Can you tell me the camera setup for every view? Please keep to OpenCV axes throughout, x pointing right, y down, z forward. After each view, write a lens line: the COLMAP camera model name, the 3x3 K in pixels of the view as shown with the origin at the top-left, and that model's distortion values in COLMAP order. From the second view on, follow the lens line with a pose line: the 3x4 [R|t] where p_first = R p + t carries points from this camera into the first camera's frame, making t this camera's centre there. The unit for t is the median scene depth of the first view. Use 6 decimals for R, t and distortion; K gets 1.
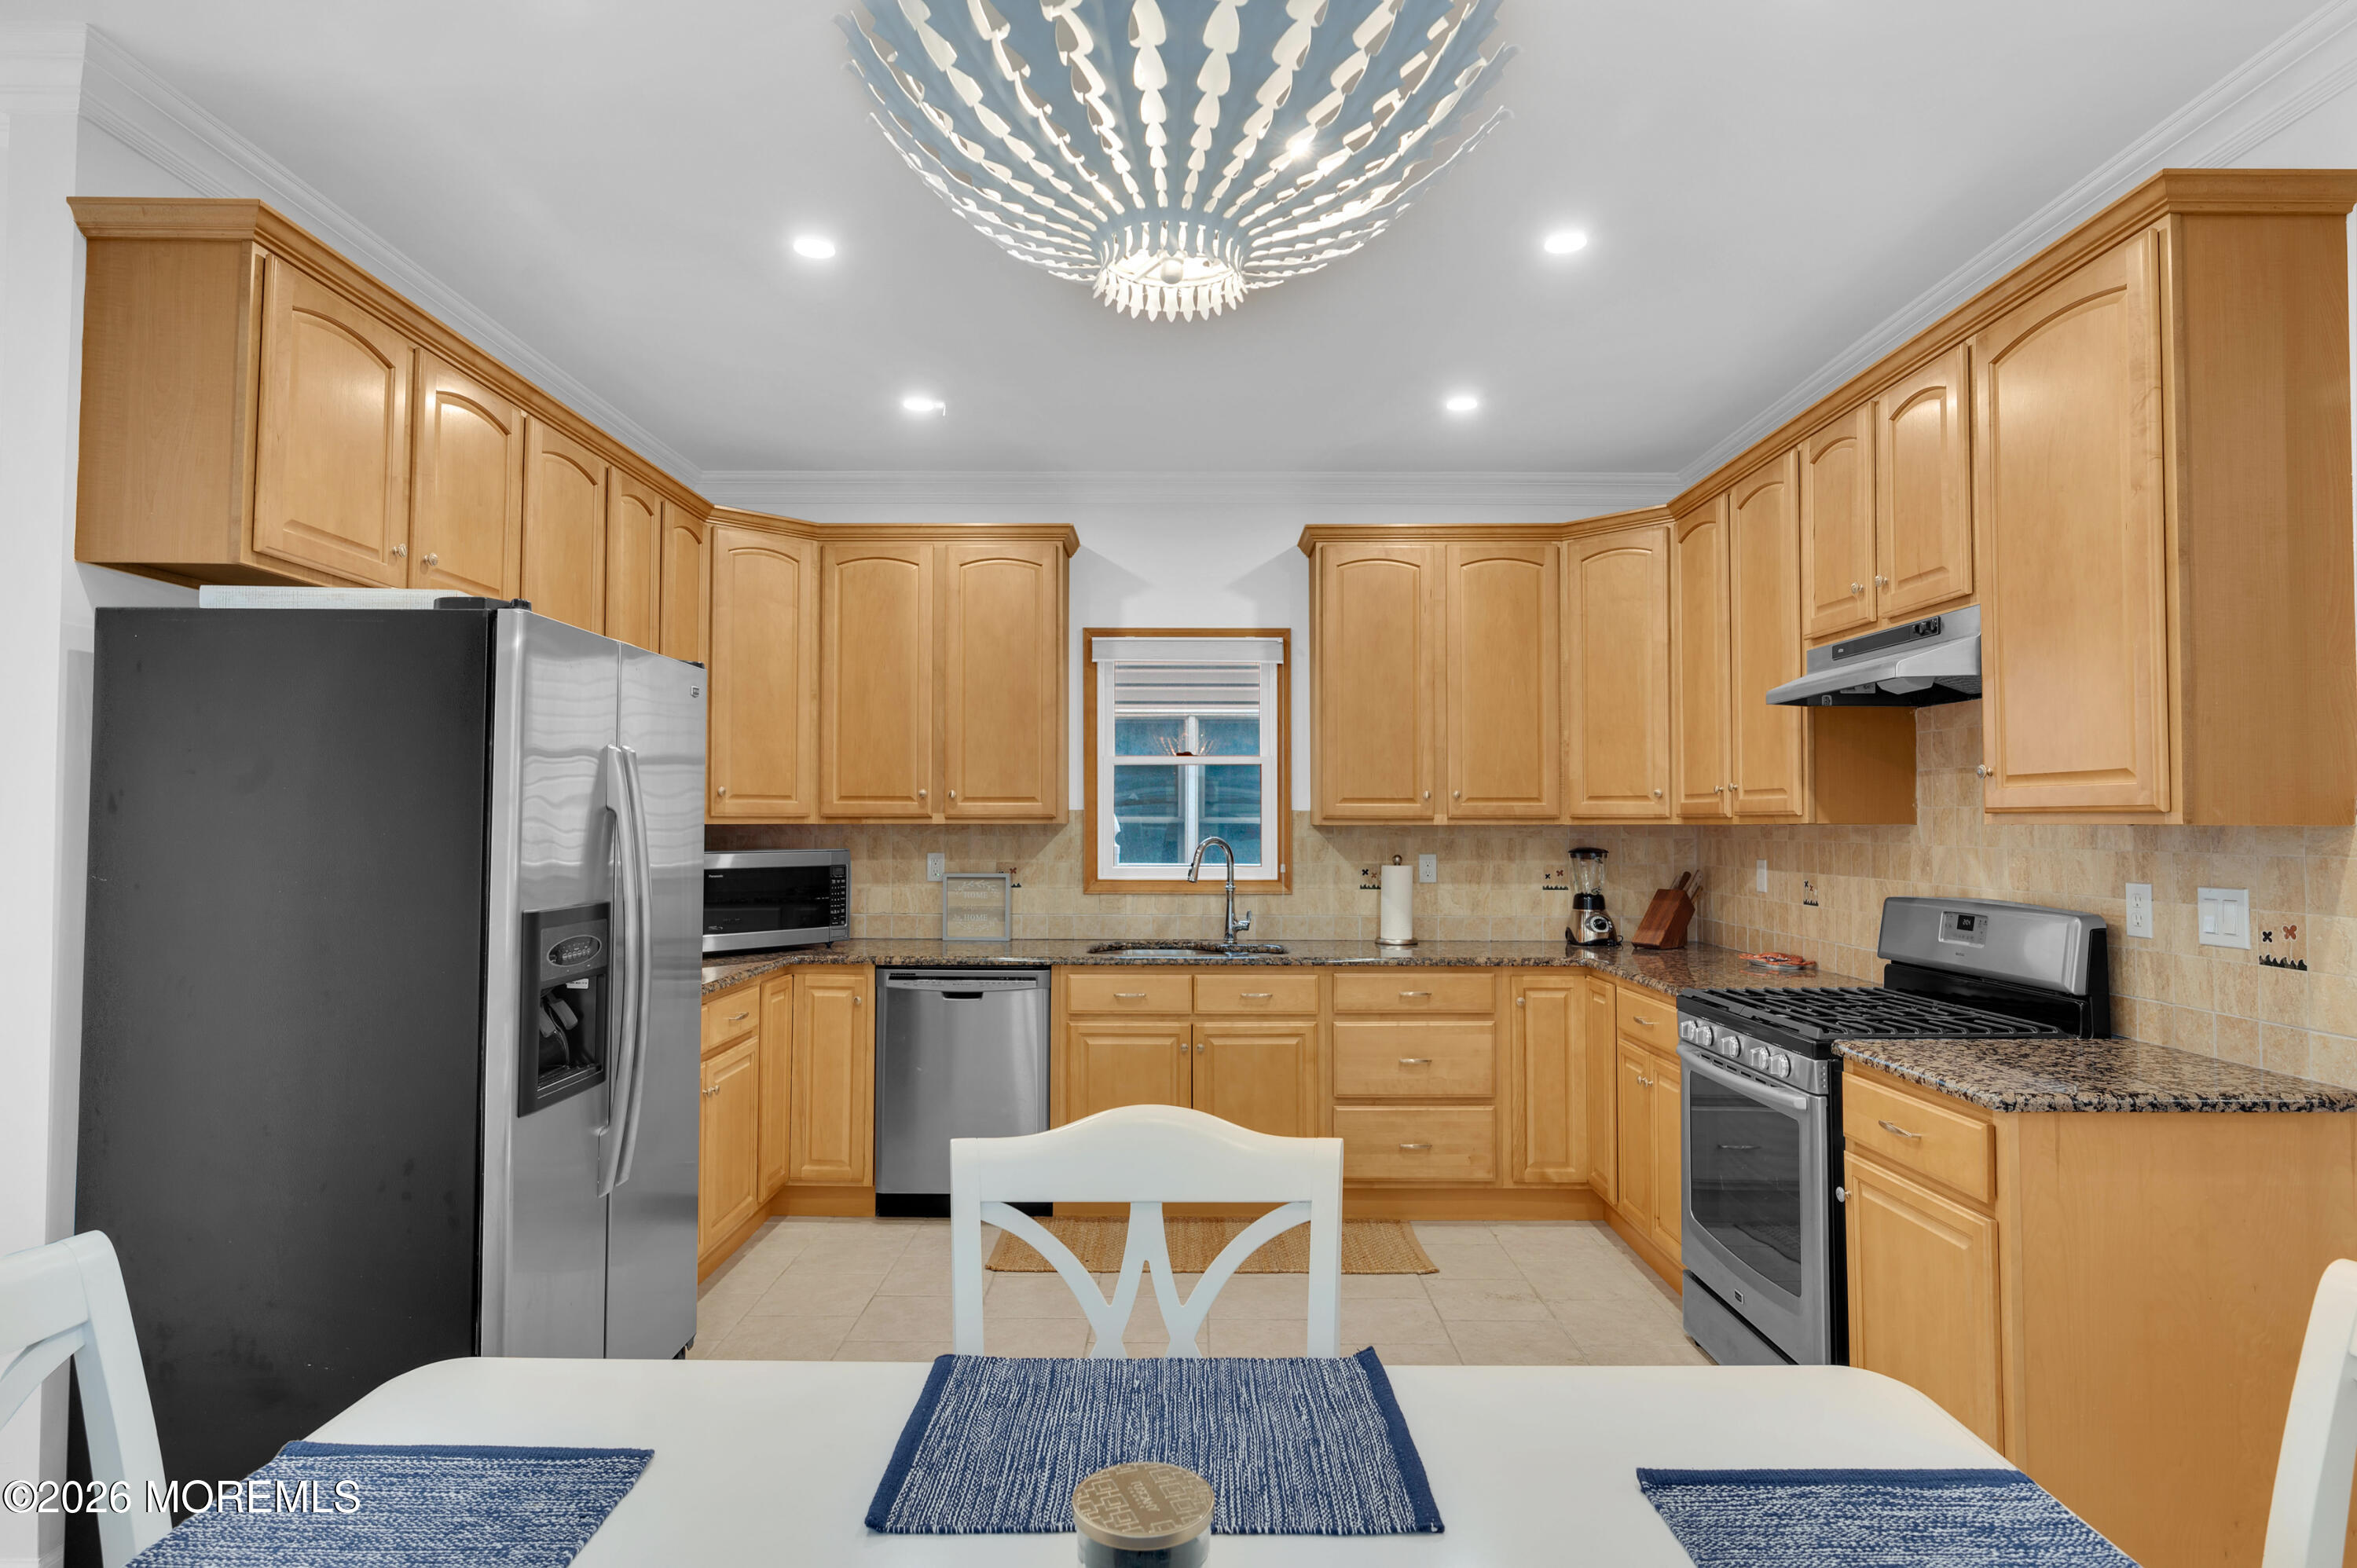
lens RADIAL K [[1246.5, 0, 1163.9], [0, 1246.5, 781.3], [0, 0, 1]] dist [0.002768, -0.000024]
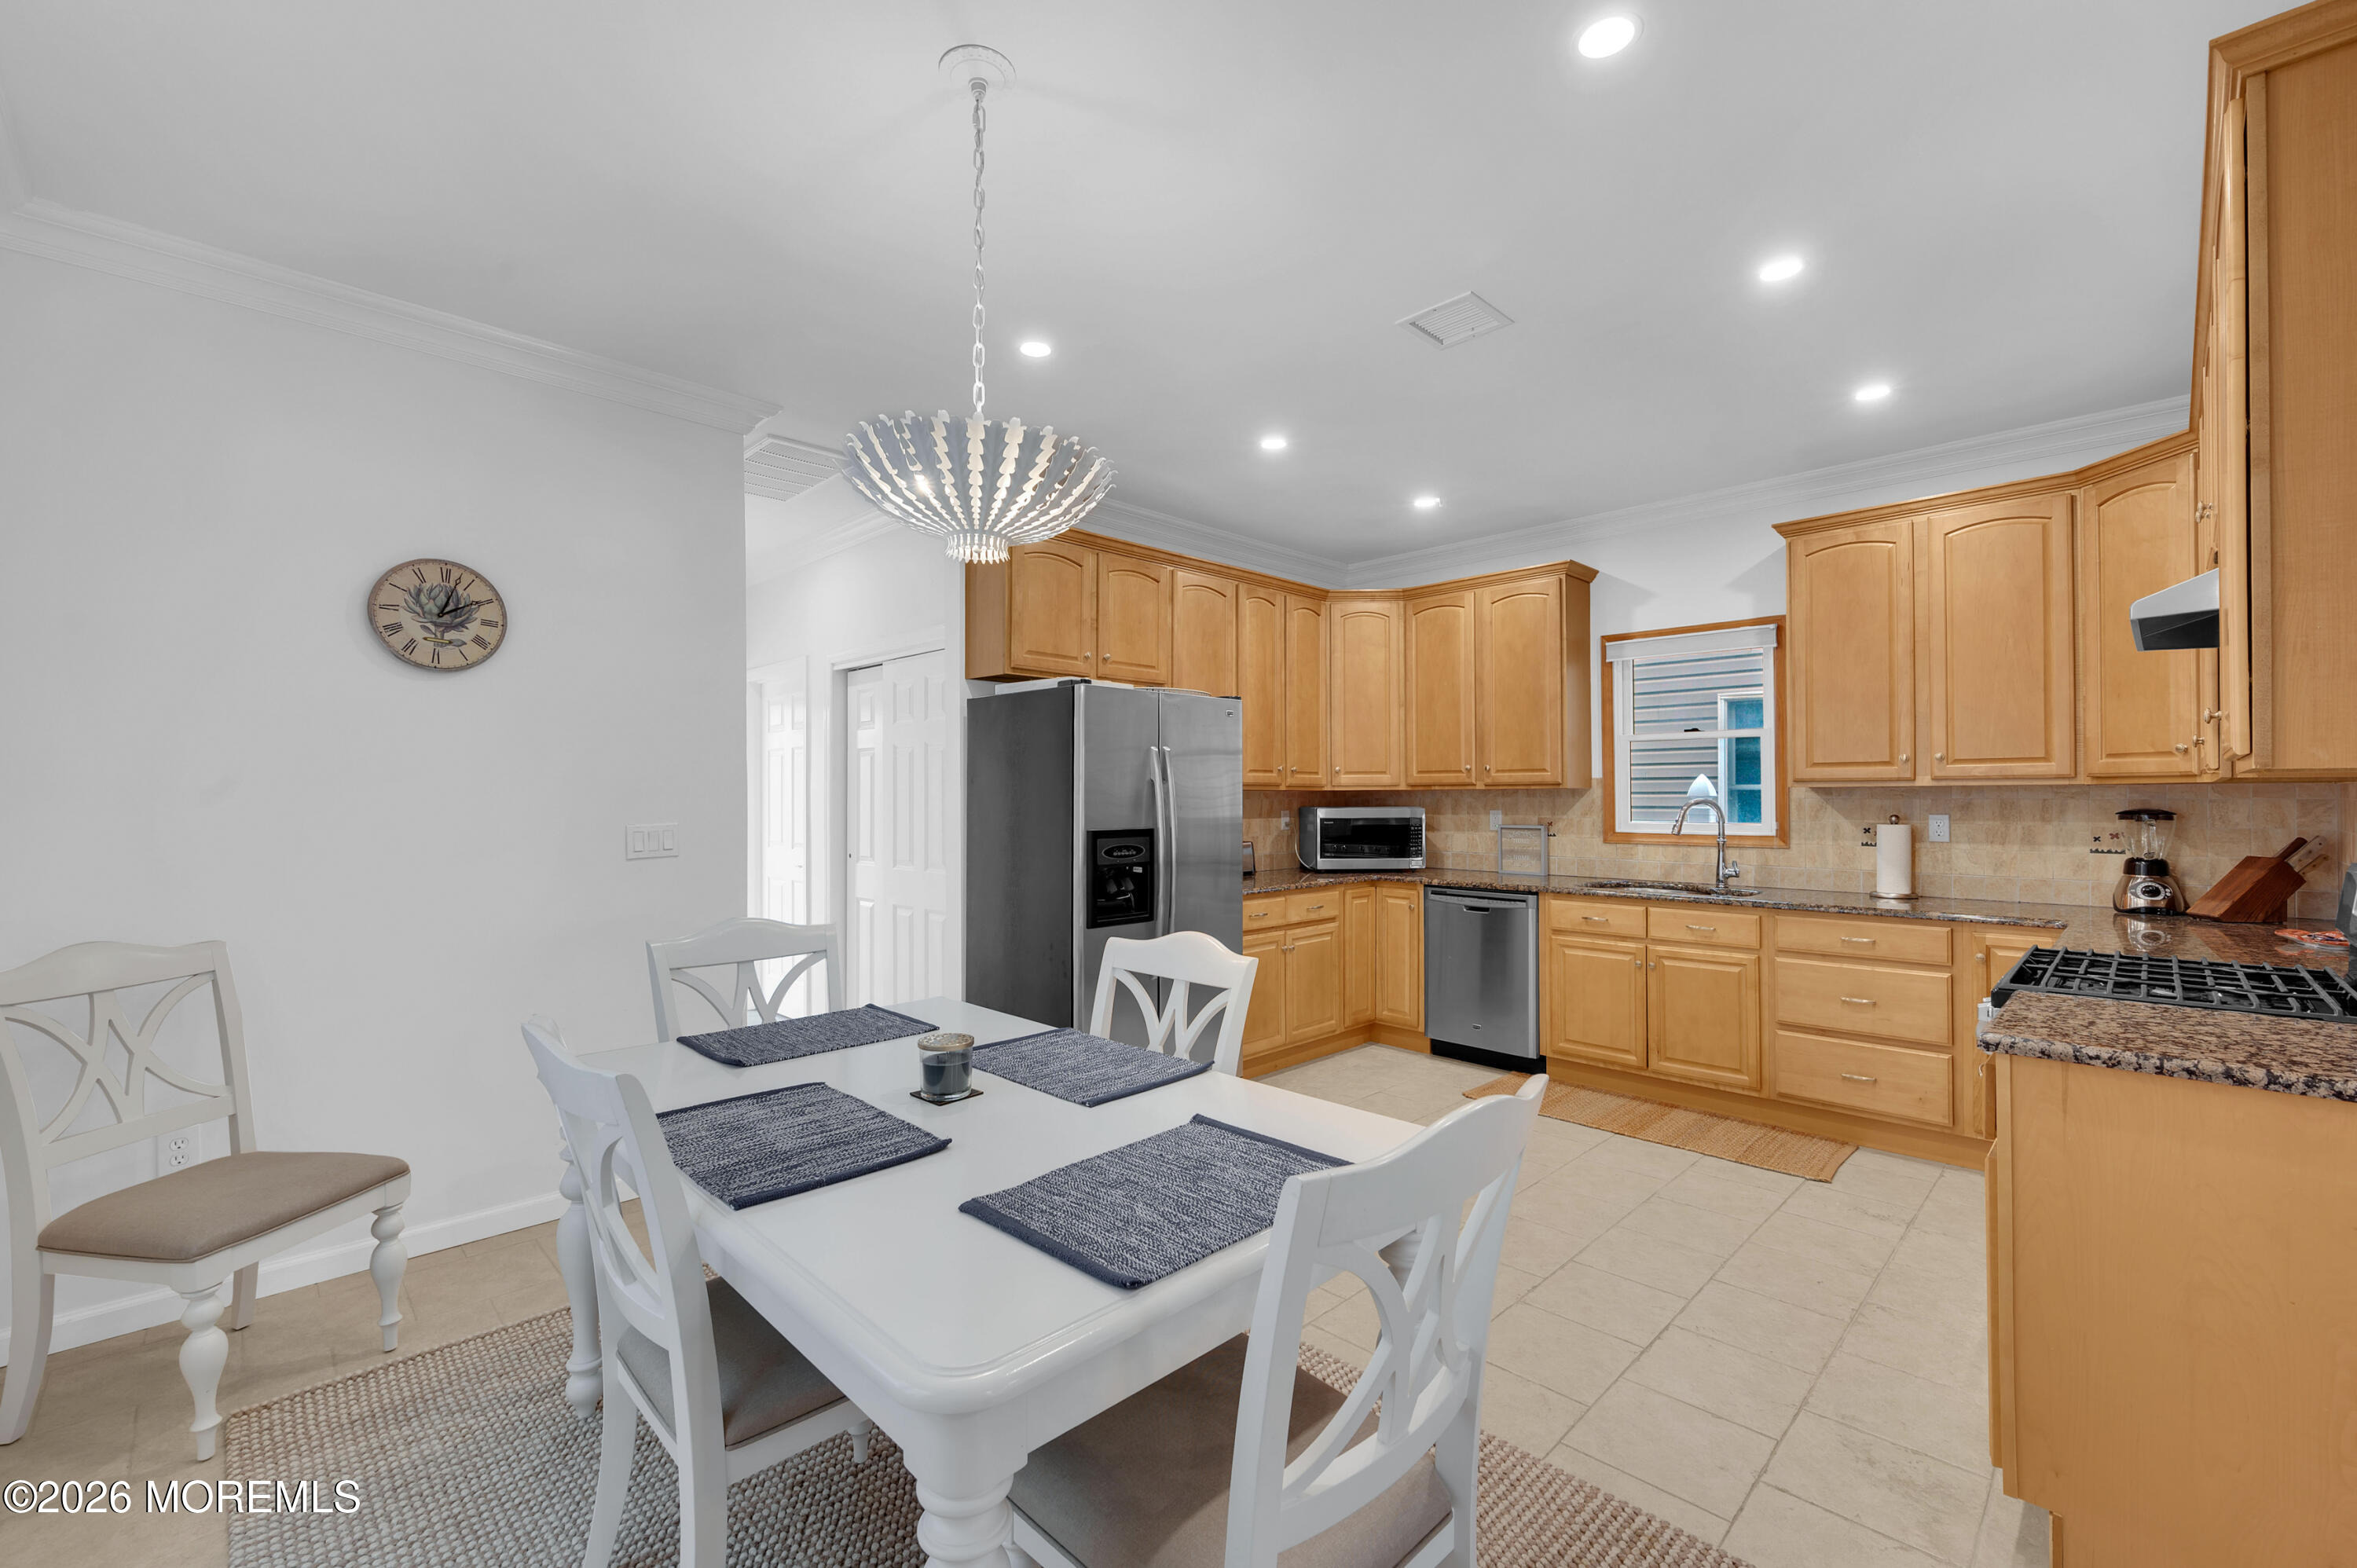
lens RADIAL K [[953.6, 0, 1179.8], [0, 953.6, 785.2], [0, 0, 1]] dist [-0.000158, 0.000115]
pose [[0.717004, -0.011652, -0.696972, 0.351637], [0.027468, 0.999556, 0.011546, 0.008298], [0.696528, -0.027423, 0.717006, -0.012009]]
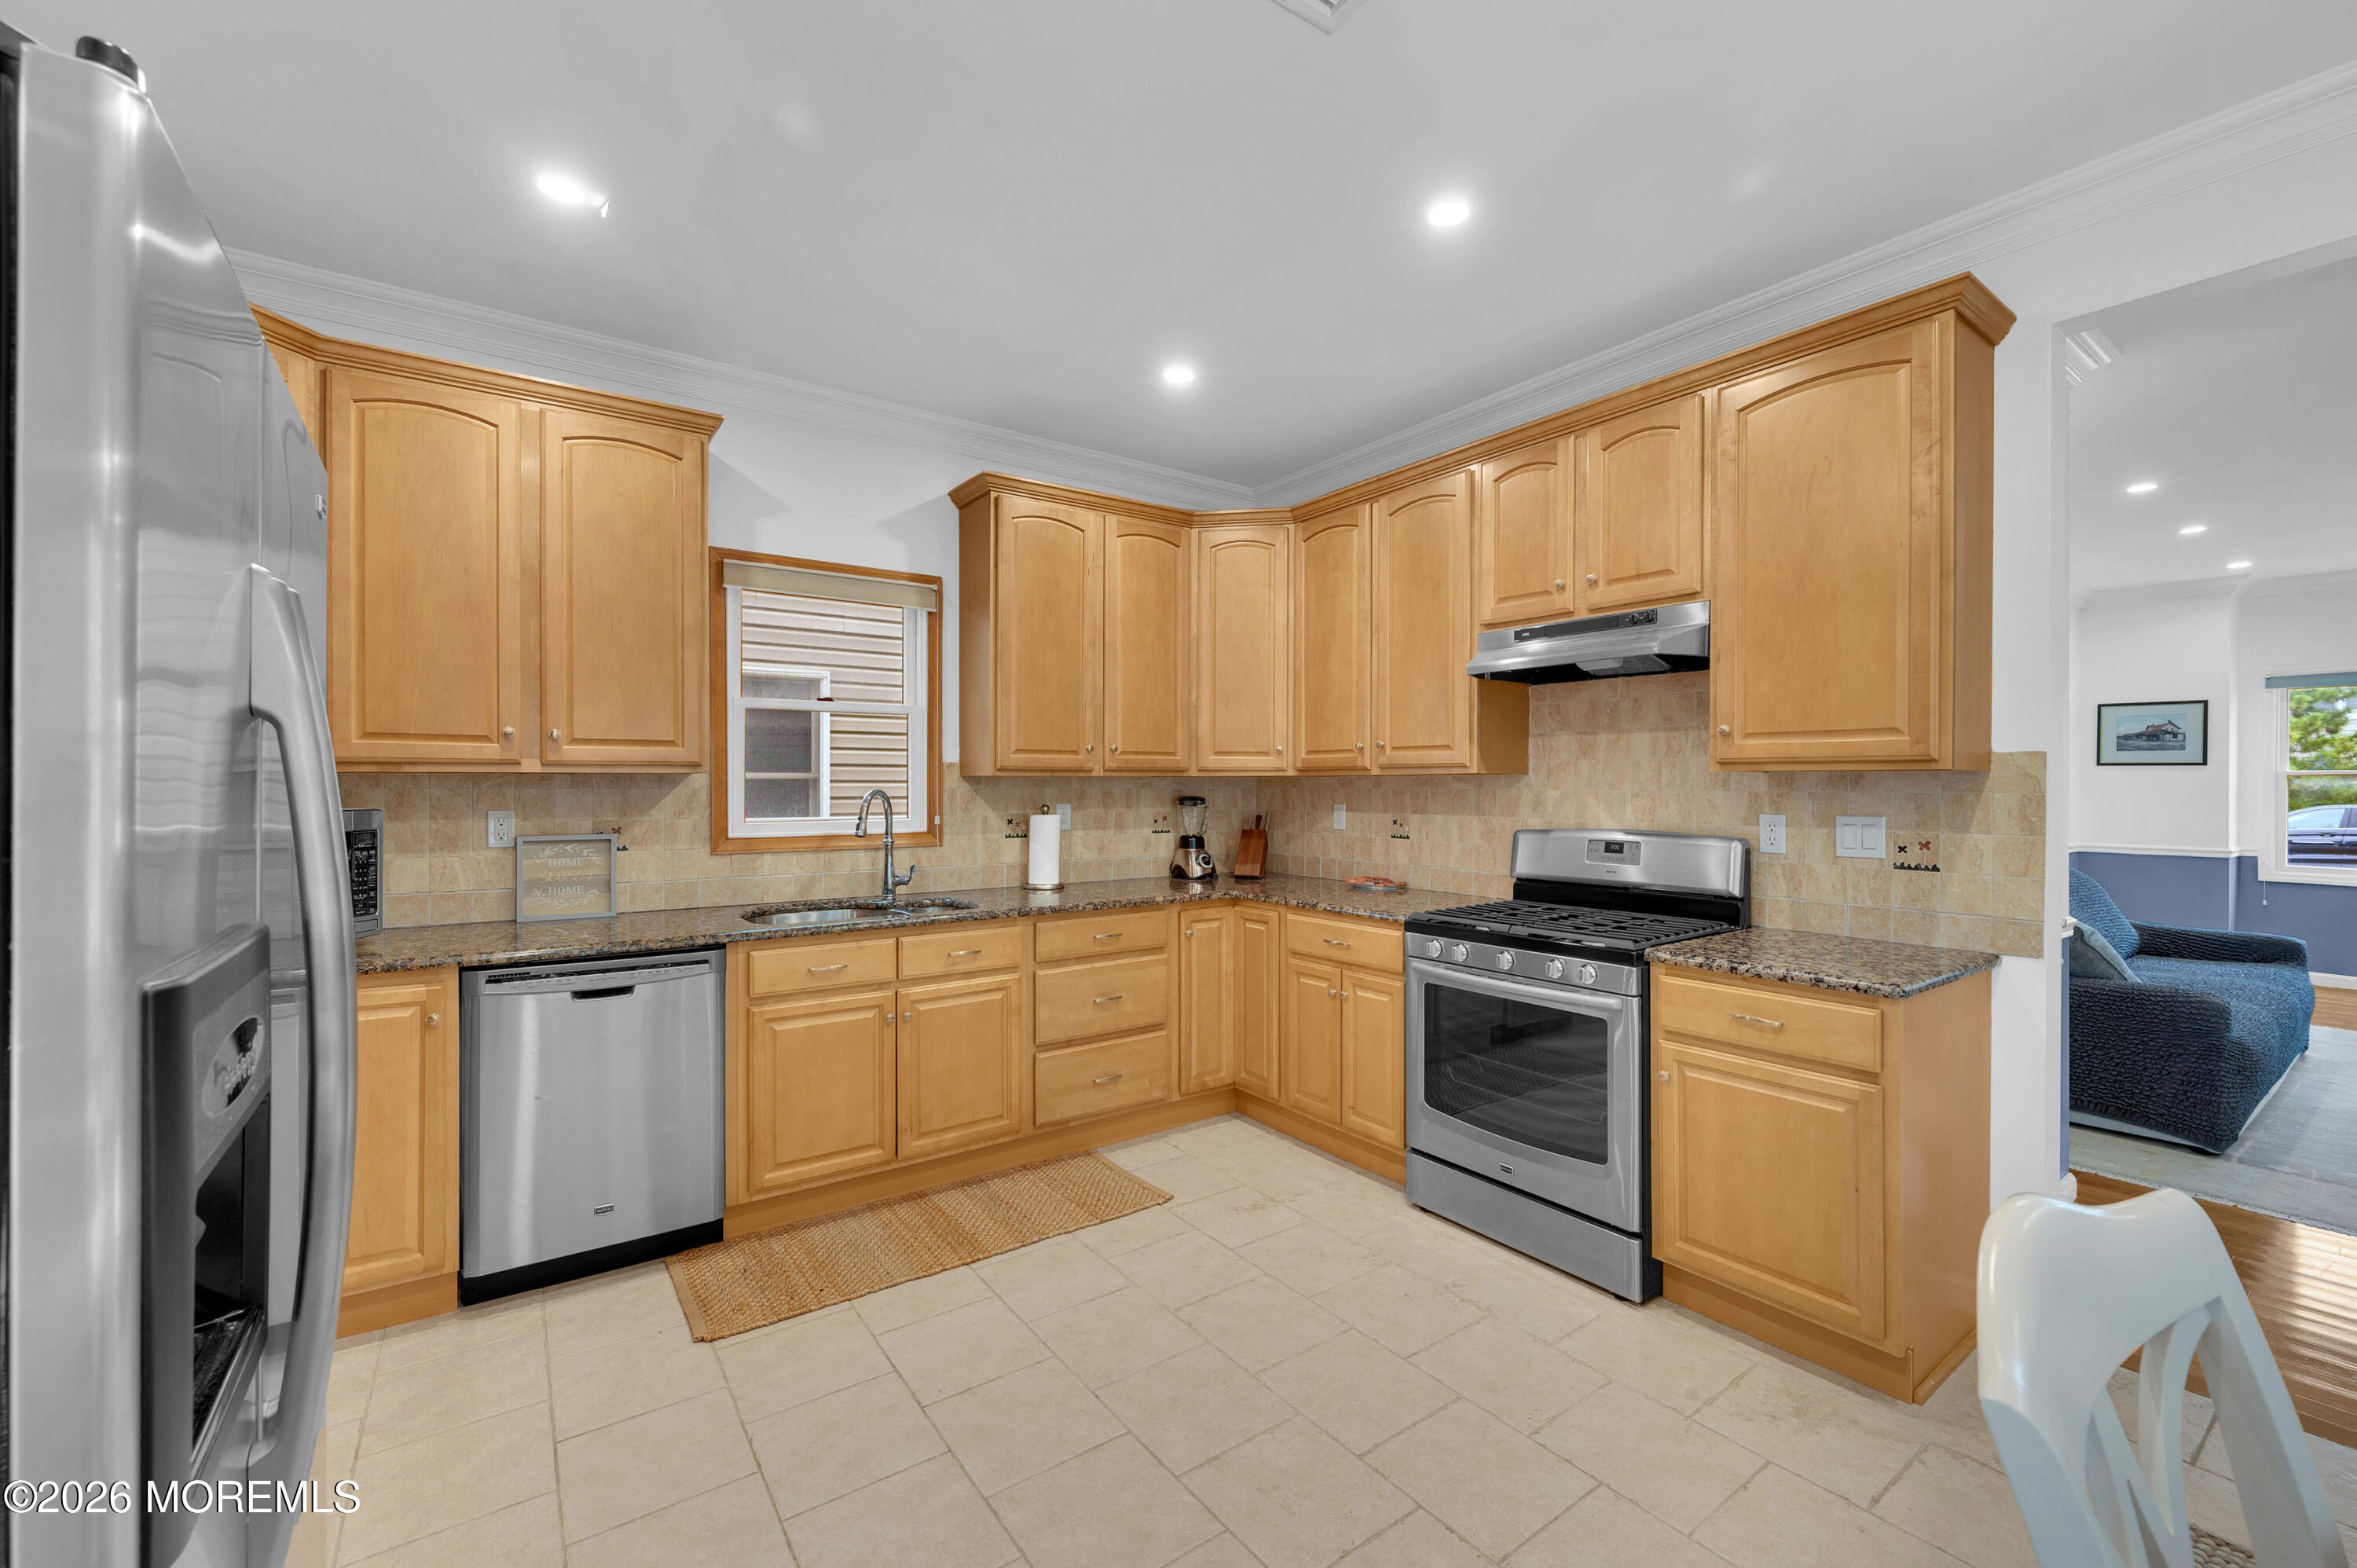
lens RADIAL K [[953.6, 0, 1173.8], [0, 953.6, 783.2], [0, 0, 1]] dist [-0.000158, 0.000115]
pose [[0.807781, -0.000973, 0.589482, -0.222588], [-0.019529, 0.999406, 0.028411, 0.017398], [-0.589160, -0.034462, 0.807281, 0.313975]]
